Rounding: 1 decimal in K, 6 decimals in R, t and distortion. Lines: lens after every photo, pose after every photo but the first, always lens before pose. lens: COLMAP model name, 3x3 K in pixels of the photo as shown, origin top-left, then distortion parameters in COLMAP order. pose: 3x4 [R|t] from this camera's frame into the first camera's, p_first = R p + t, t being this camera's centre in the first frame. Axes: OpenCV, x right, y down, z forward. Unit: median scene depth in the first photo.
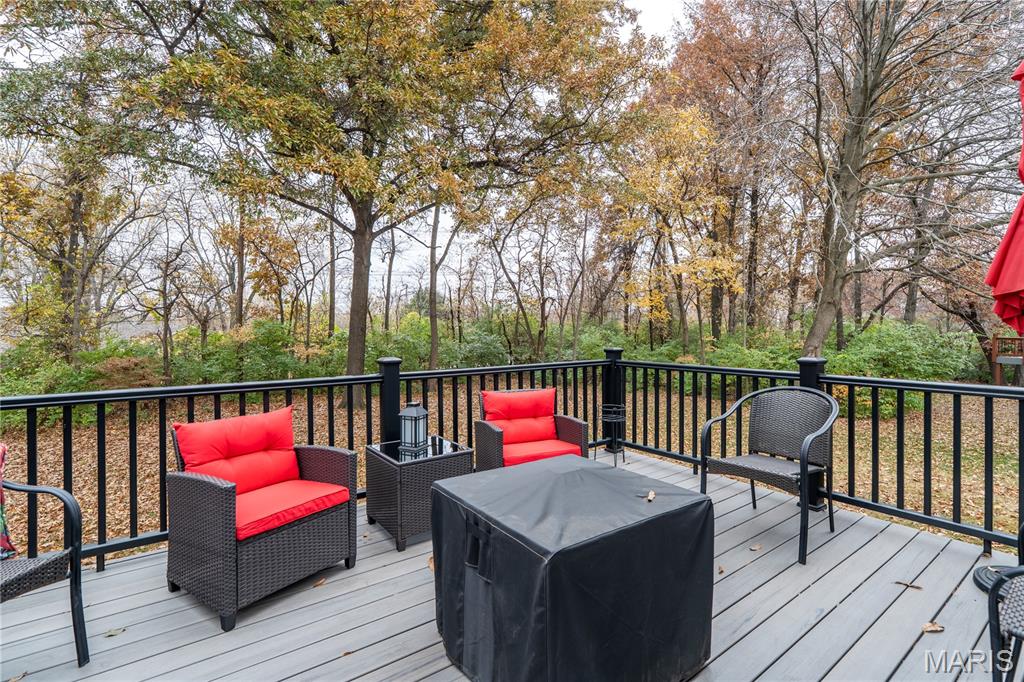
lens RADIAL K [[467.4, 0, 512.2], [0, 467.4, 338.9], [0, 0, 1]] dist [0.003418, 0.000033]
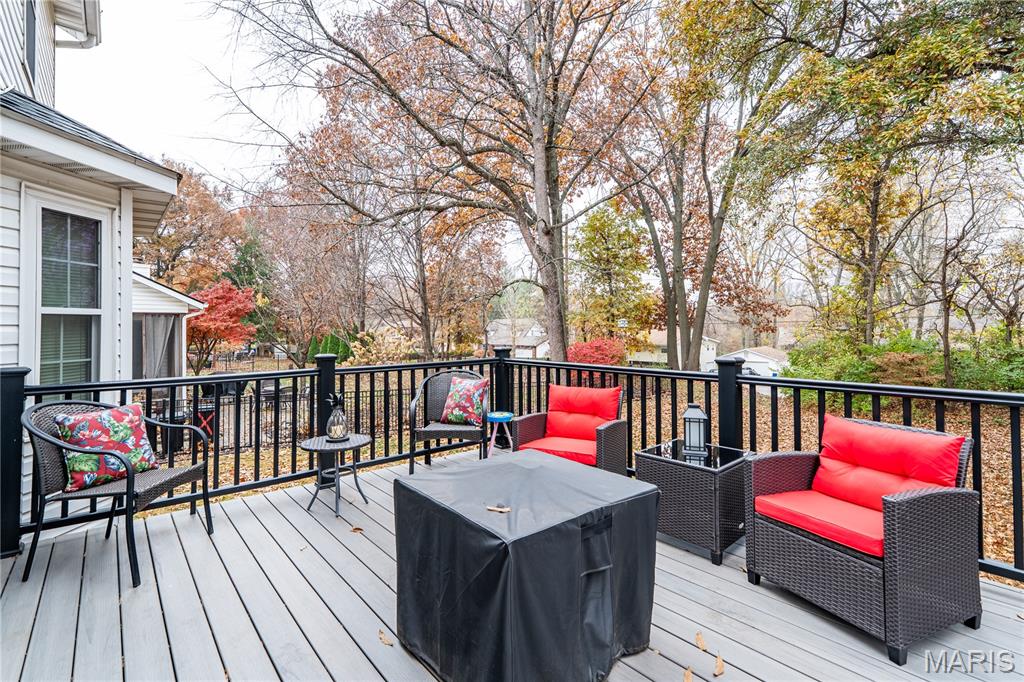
lens RADIAL K [[467.4, 0, 512.0], [0, 467.4, 330.4], [0, 0, 1]] dist [0.003418, 0.000033]
pose [[0.084886, 0.001114, -0.996390, 0.646792], [-0.010171, 0.999948, 0.000251, -0.007233], [0.996339, 0.010113, 0.084893, 0.490118]]
